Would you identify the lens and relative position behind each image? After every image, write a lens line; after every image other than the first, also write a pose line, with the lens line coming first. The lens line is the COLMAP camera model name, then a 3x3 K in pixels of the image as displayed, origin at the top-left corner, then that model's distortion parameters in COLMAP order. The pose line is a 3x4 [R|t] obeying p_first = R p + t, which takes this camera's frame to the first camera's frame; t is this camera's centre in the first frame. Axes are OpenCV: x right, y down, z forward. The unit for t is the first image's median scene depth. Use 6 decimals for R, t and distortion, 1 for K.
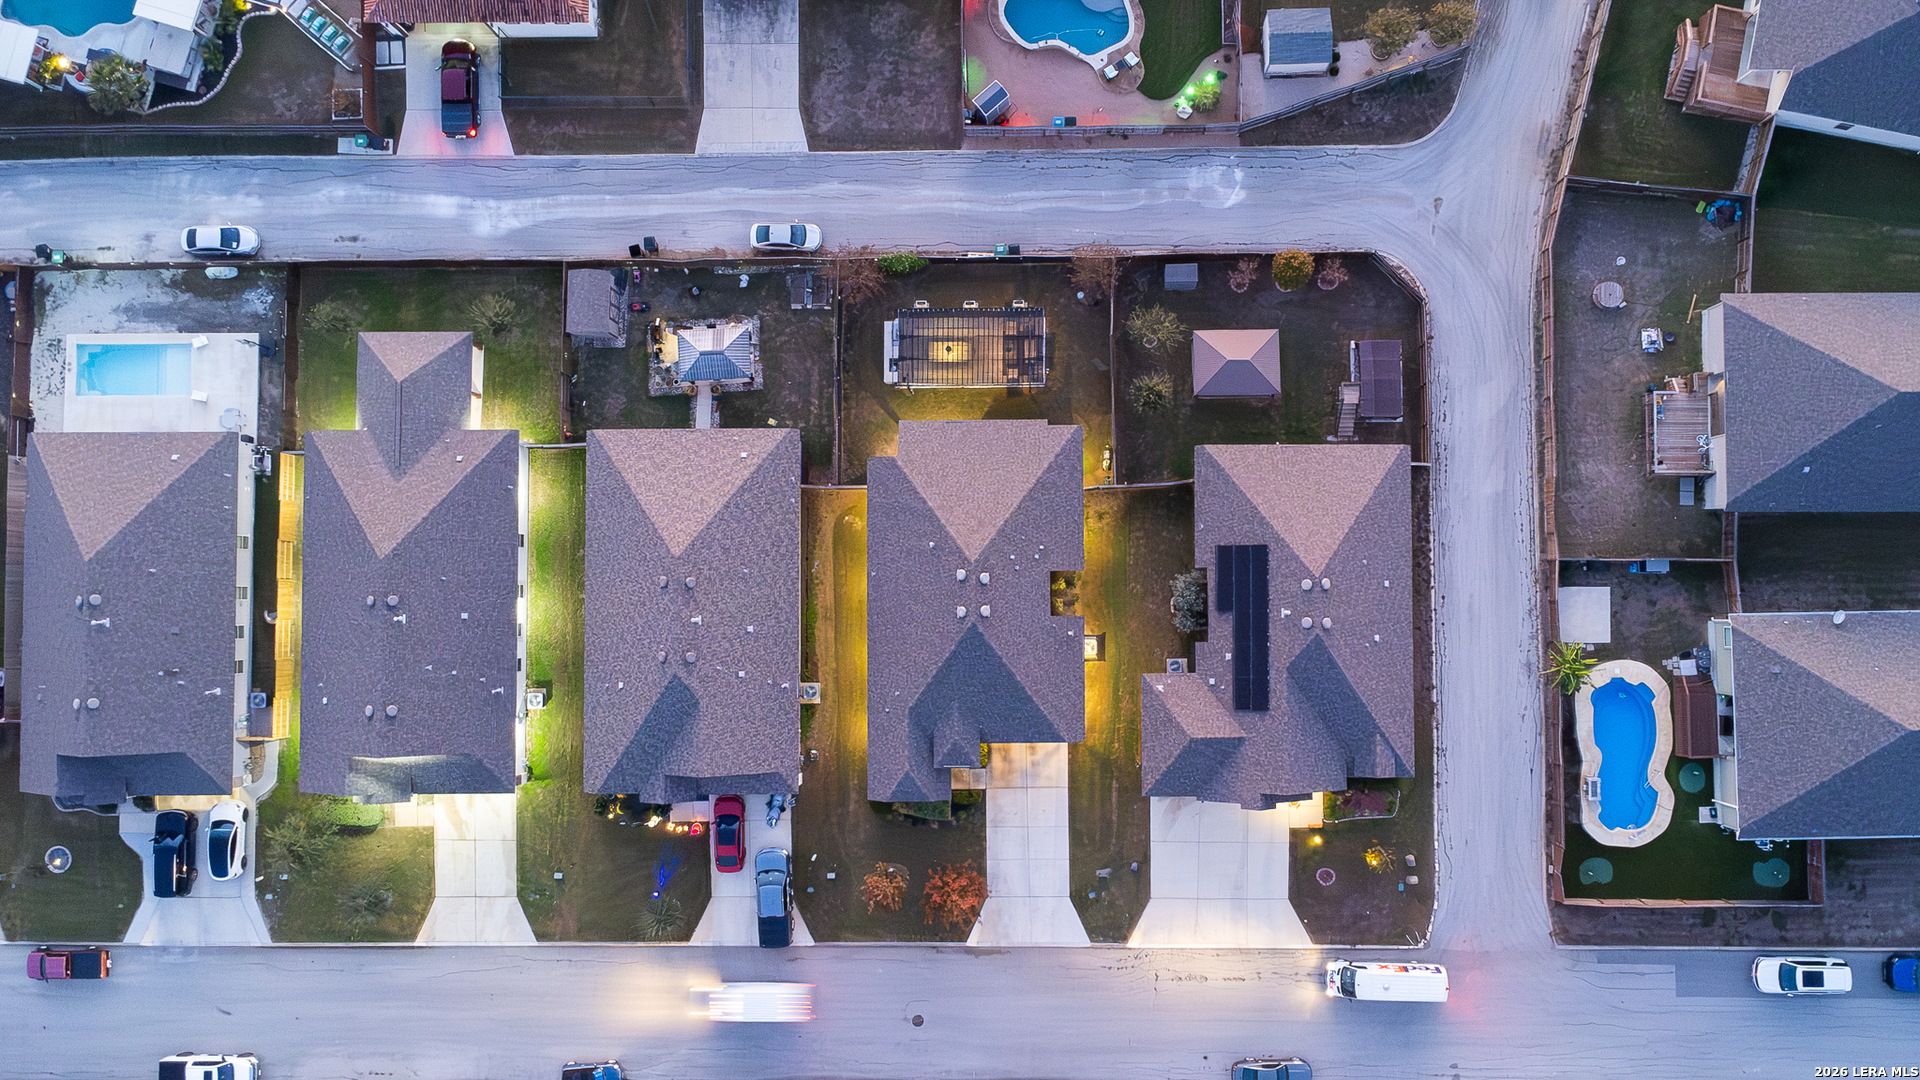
lens RADIAL K [[1573.0, 0, 1000.7], [0, 1573.0, 579.2], [0, 0, 1]] dist [0.014677, -0.010297]
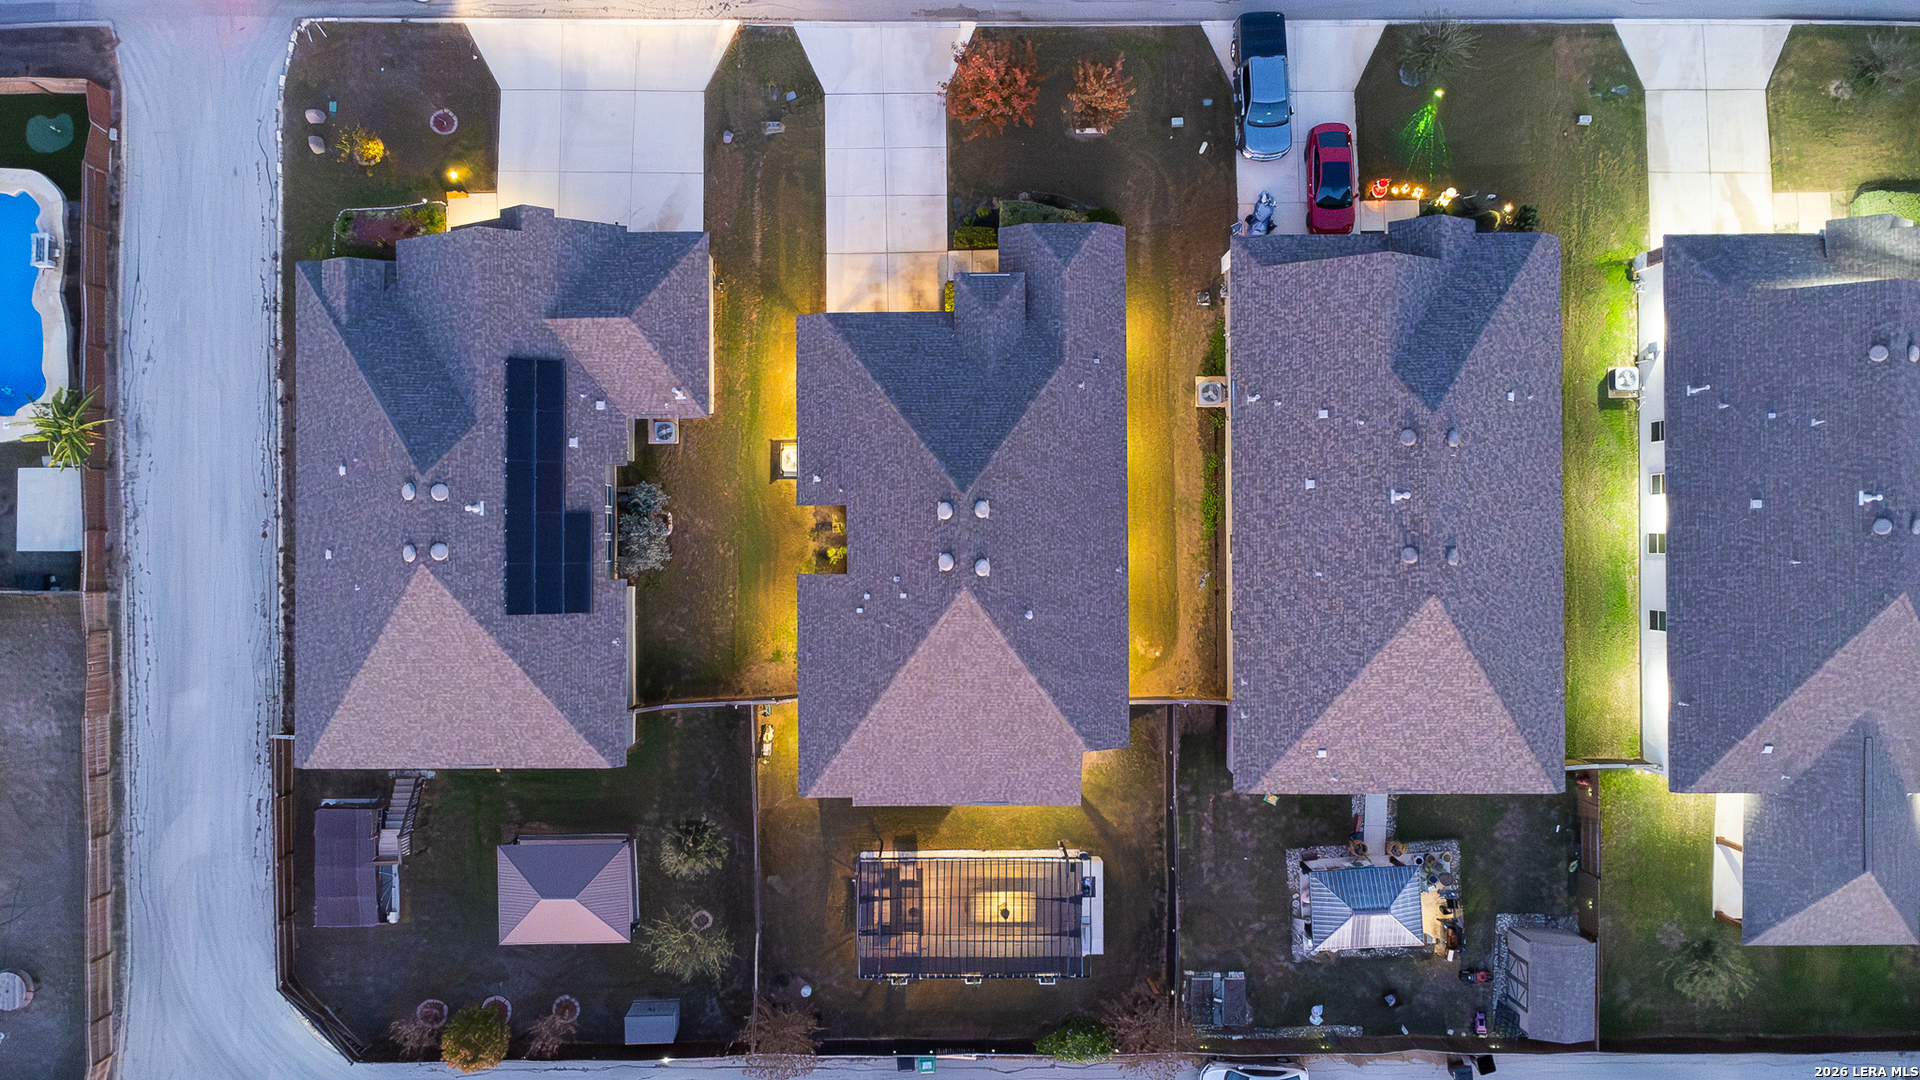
lens RADIAL K [[1573.0, 0, 927.2], [0, 1573.0, 497.7], [0, 0, 1]] dist [0.014677, -0.010297]
pose [[-0.999726, 0.001758, 0.023325, -0.016310], [-0.000659, -0.998892, 0.047064, -0.004209], [0.023382, 0.047036, 0.998620, 0.336334]]
